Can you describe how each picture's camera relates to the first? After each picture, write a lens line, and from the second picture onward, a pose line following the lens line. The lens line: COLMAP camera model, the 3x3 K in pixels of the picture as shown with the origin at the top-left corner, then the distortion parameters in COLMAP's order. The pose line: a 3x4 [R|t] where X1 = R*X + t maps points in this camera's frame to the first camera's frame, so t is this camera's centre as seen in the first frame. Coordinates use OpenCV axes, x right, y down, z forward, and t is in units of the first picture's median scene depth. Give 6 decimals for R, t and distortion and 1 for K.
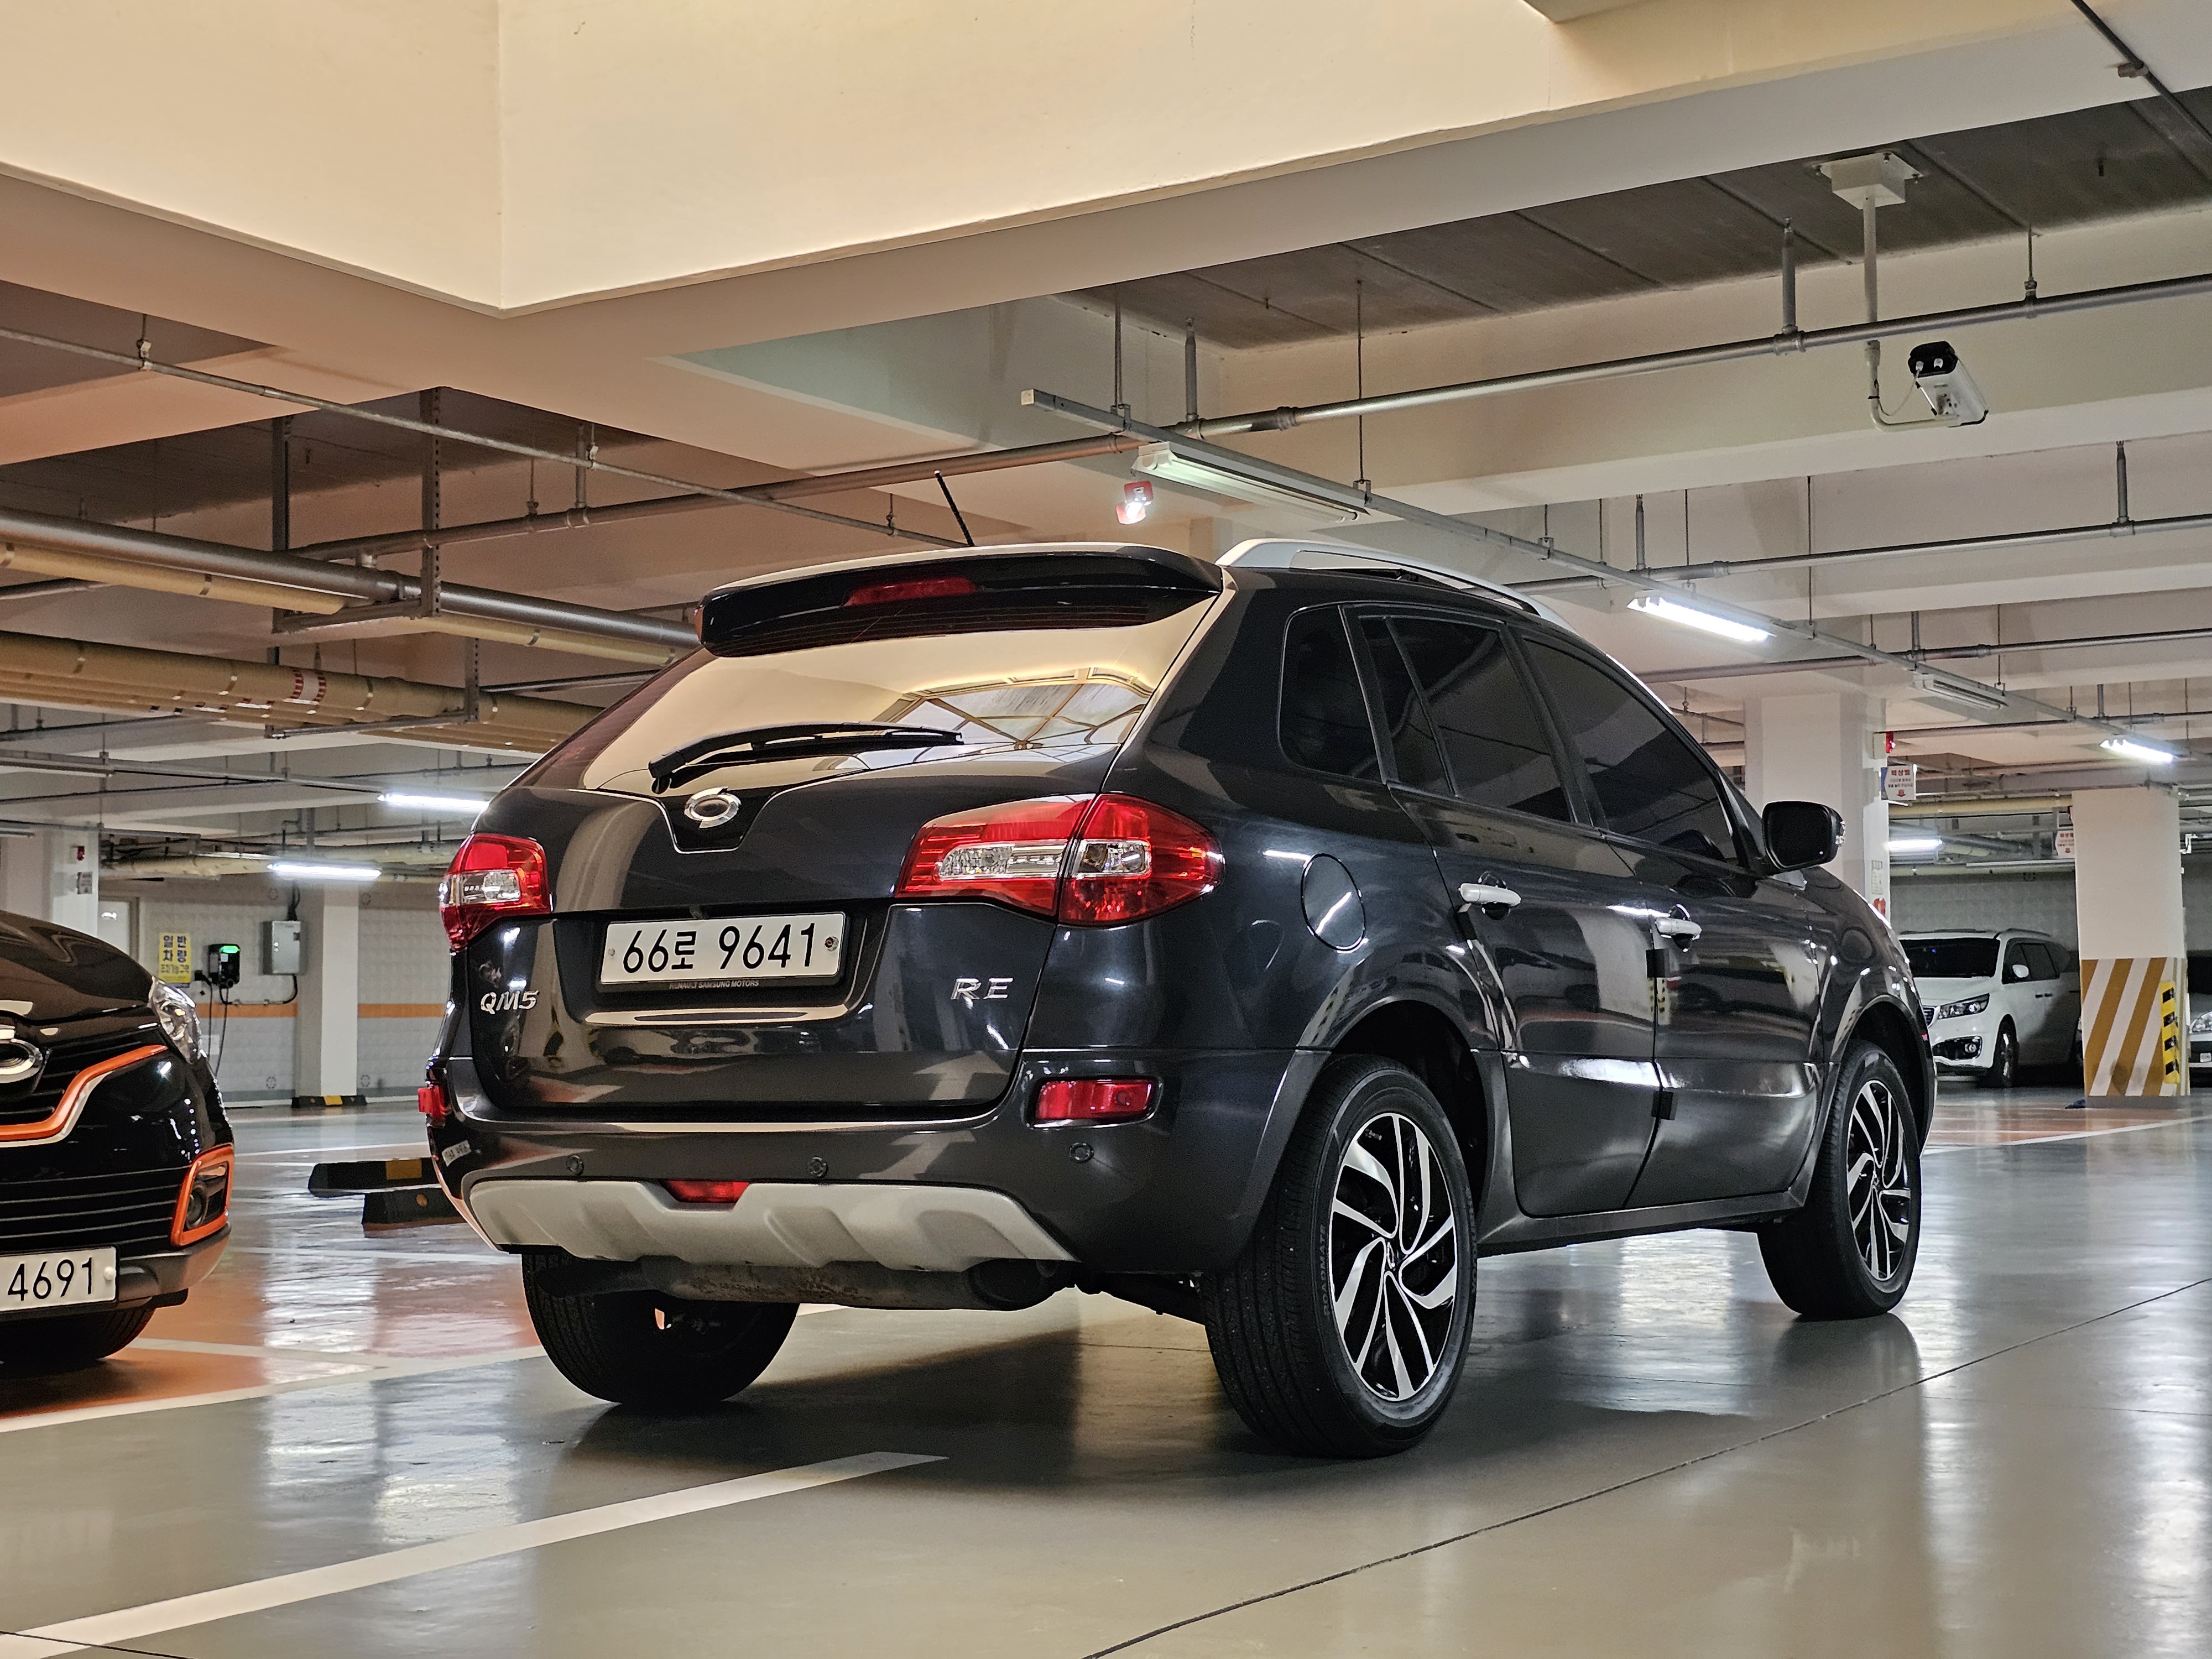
lens RADIAL K [[2981.0, 0, 1102.6], [0, 2981.0, 824.3], [0, 0, 1]] dist [0.162199, -0.556096]
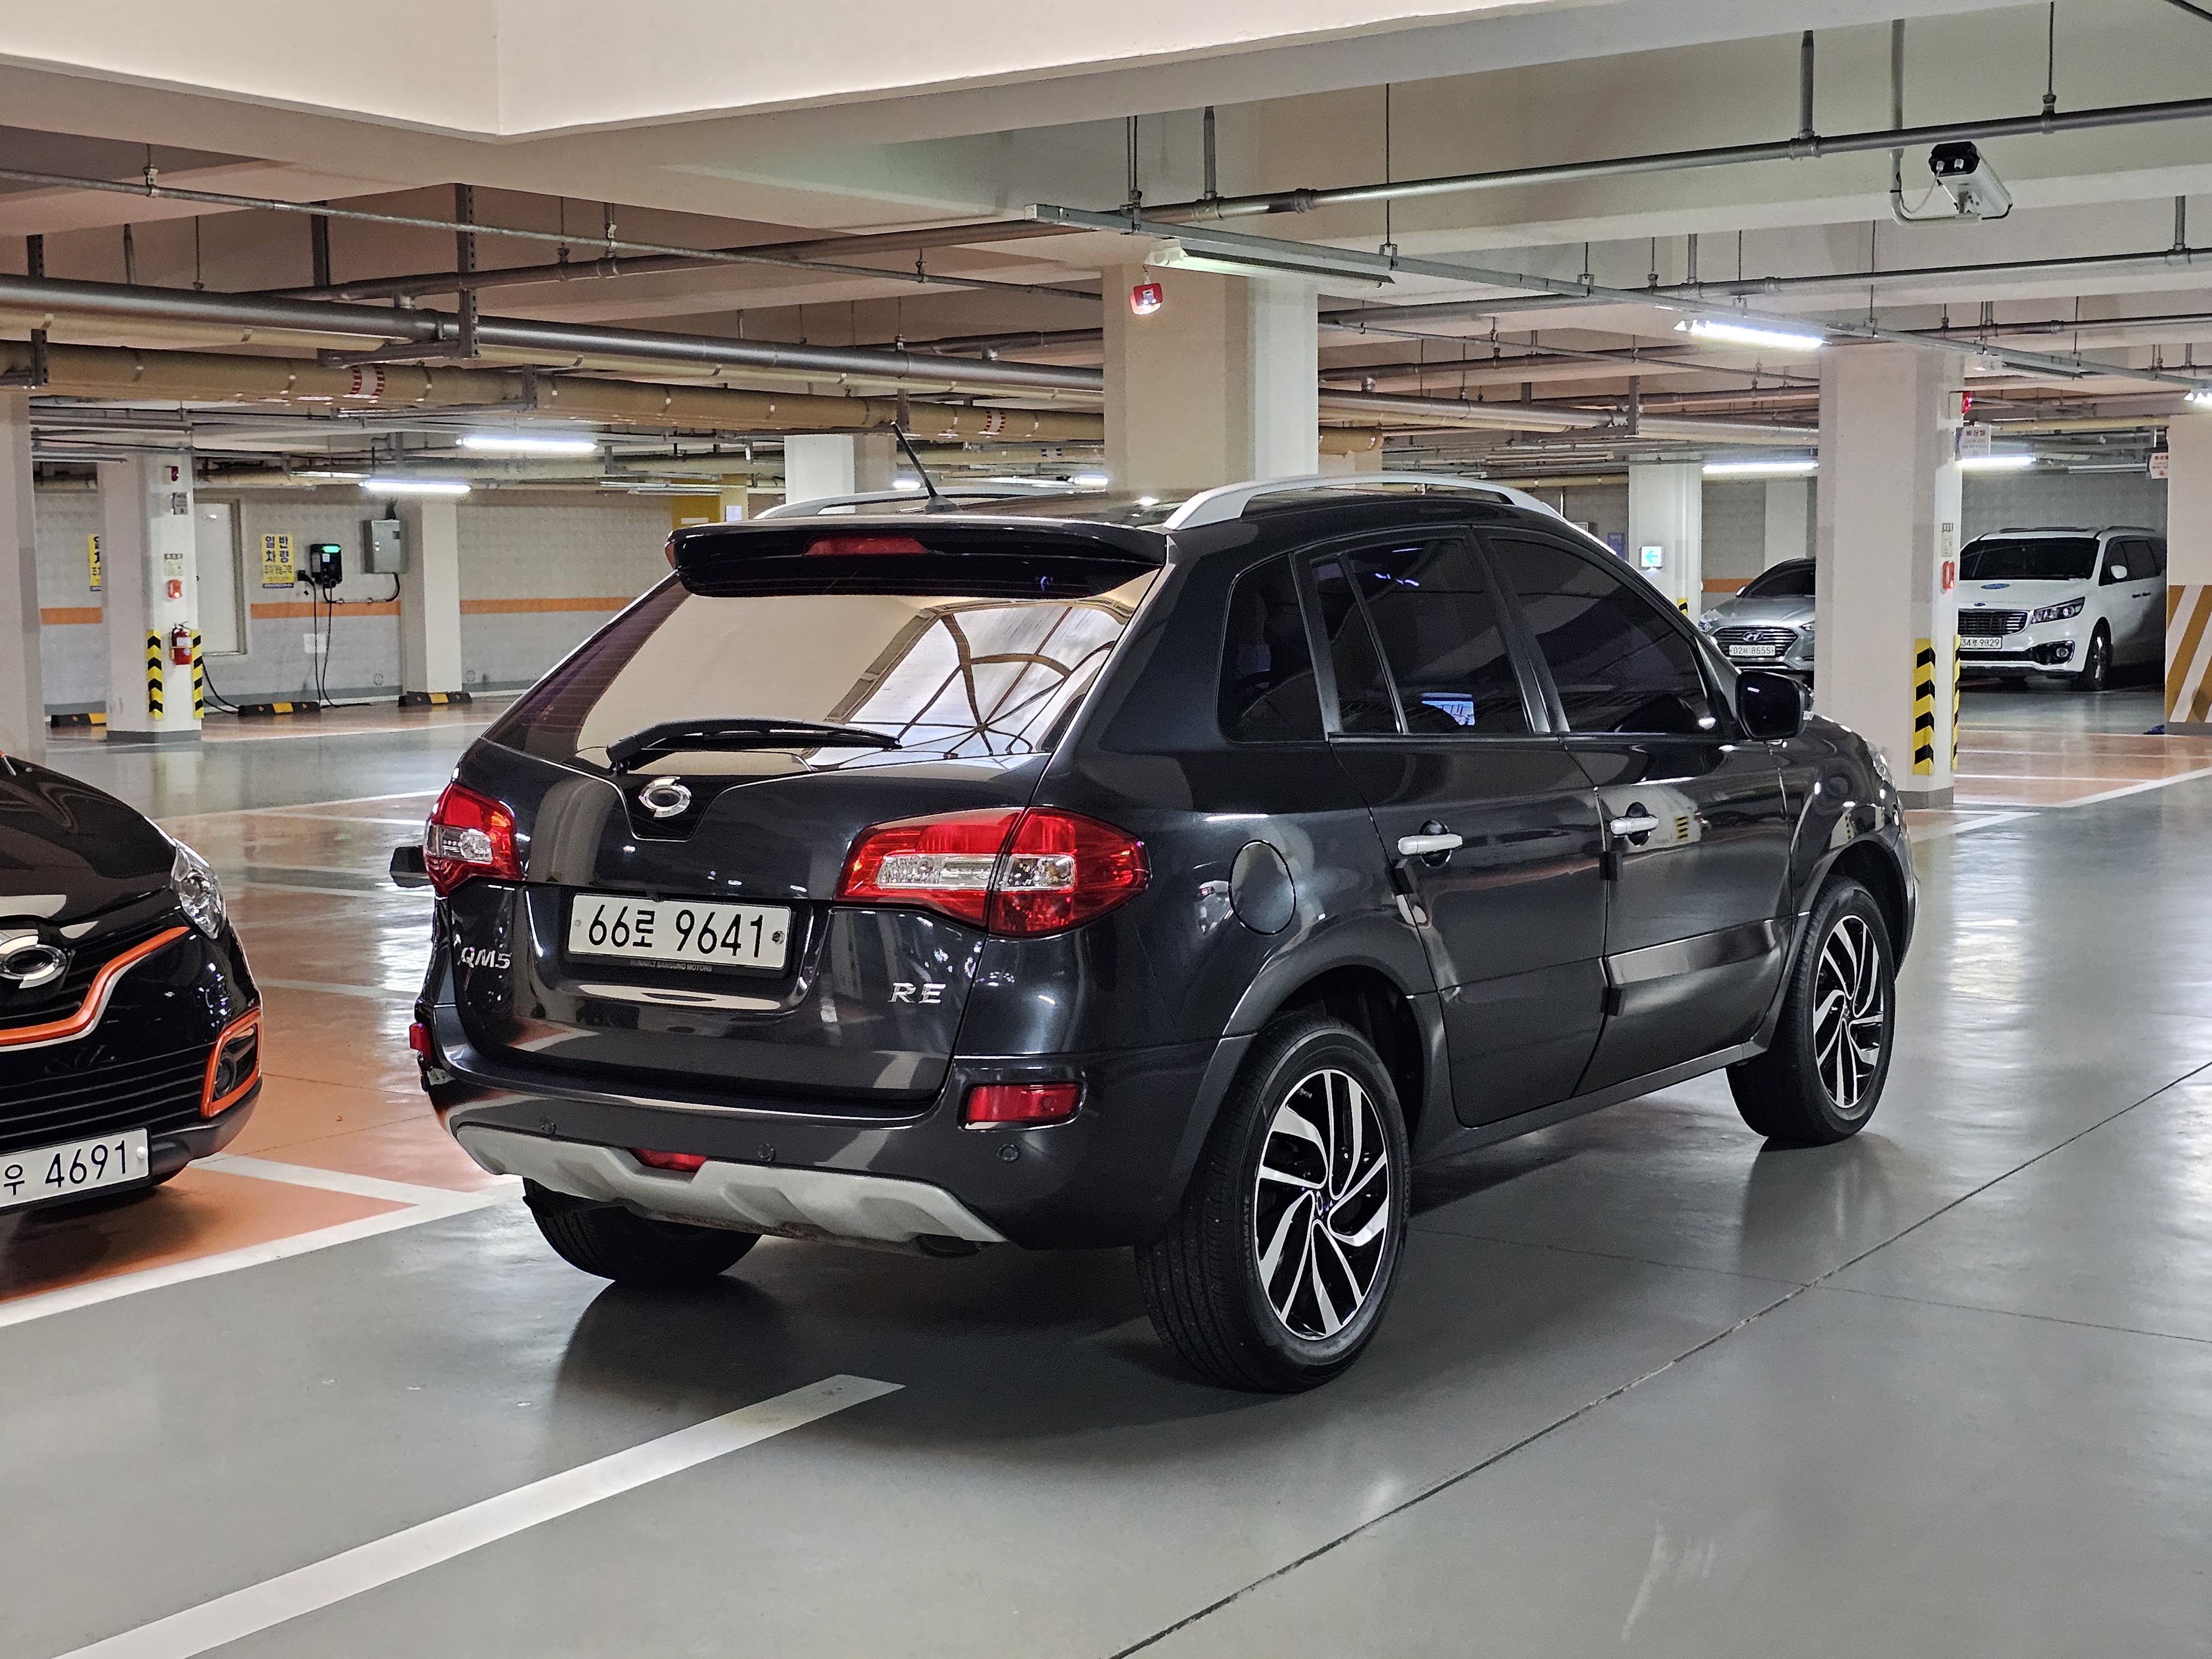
lens RADIAL K [[2978.8, 0, 1108.0], [0, 2978.8, 837.1], [0, 0, 1]] dist [0.165766, -0.577728]
pose [[0.999291, 0.002687, -0.037558, 0.053266], [0.003376, 0.987042, 0.160424, -0.134718], [0.037502, -0.160437, 0.986333, -0.020859]]
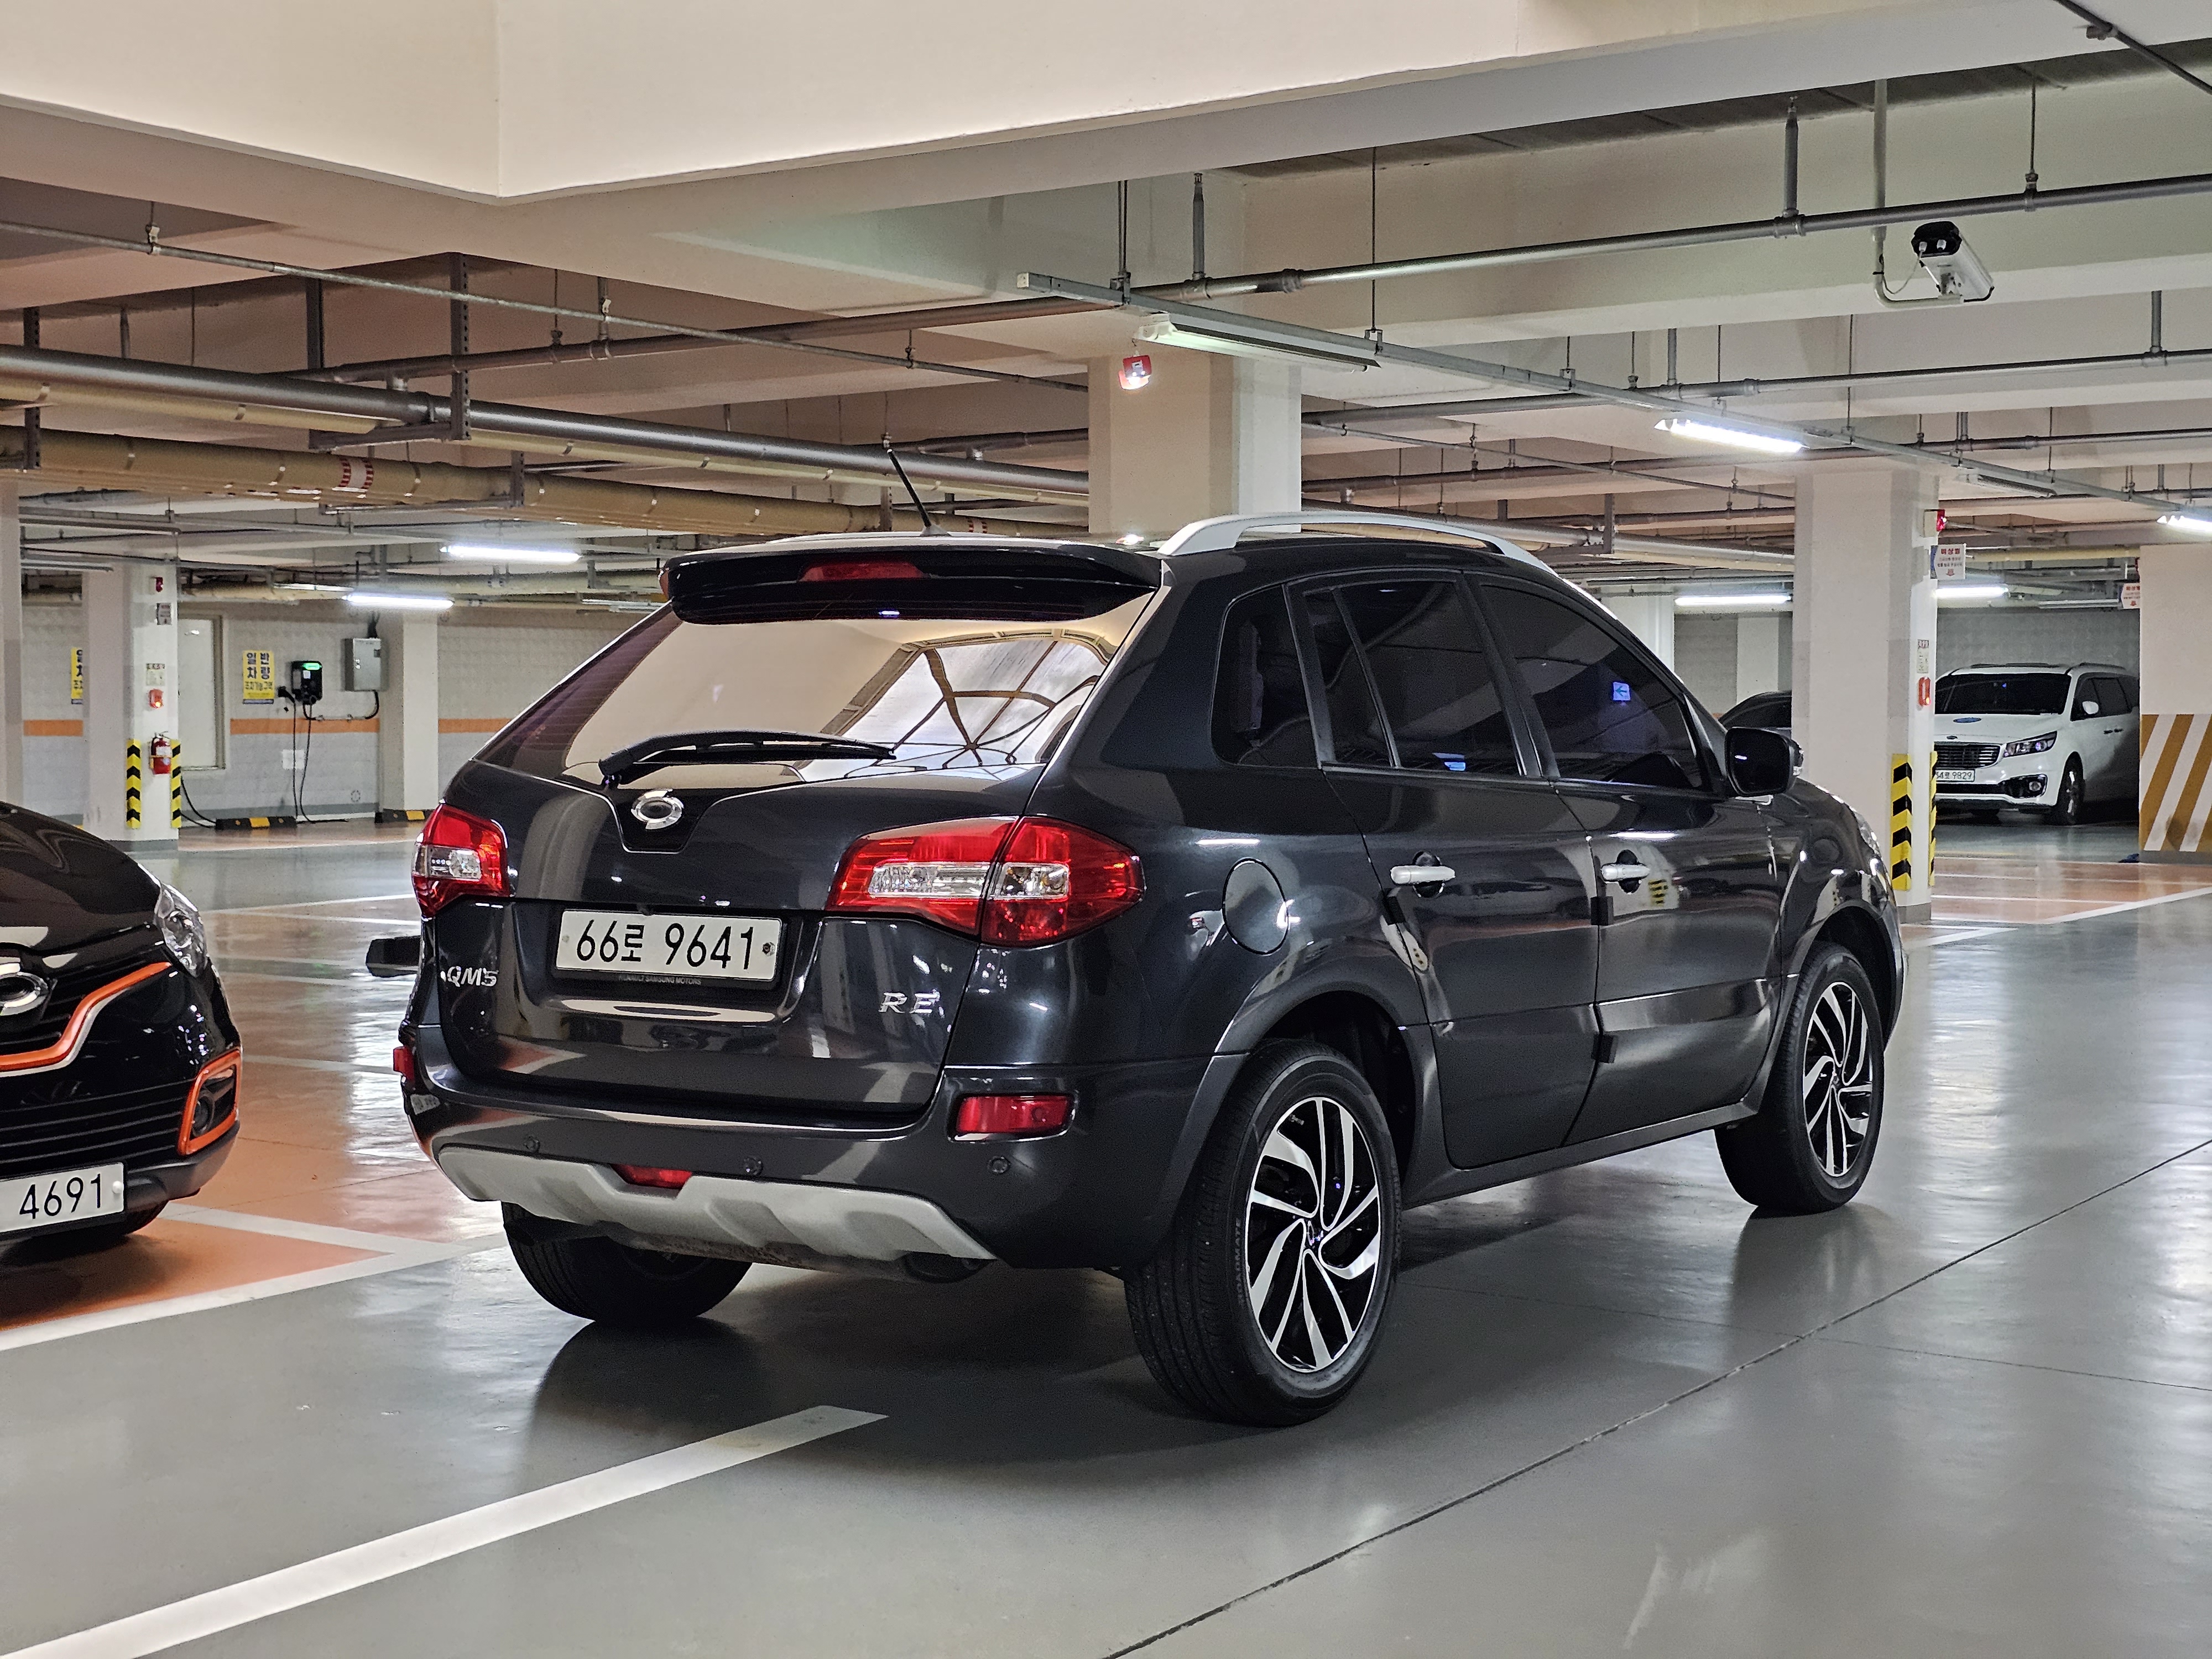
lens RADIAL K [[2974.2, 0, 1080.3], [0, 2974.2, 801.4], [0, 0, 1]] dist [0.161930, -0.568536]
pose [[0.999234, 0.011456, -0.037425, 0.046586], [-0.007623, 0.994858, 0.100988, -0.096998], [0.038389, -0.100625, 0.994184, -0.020896]]
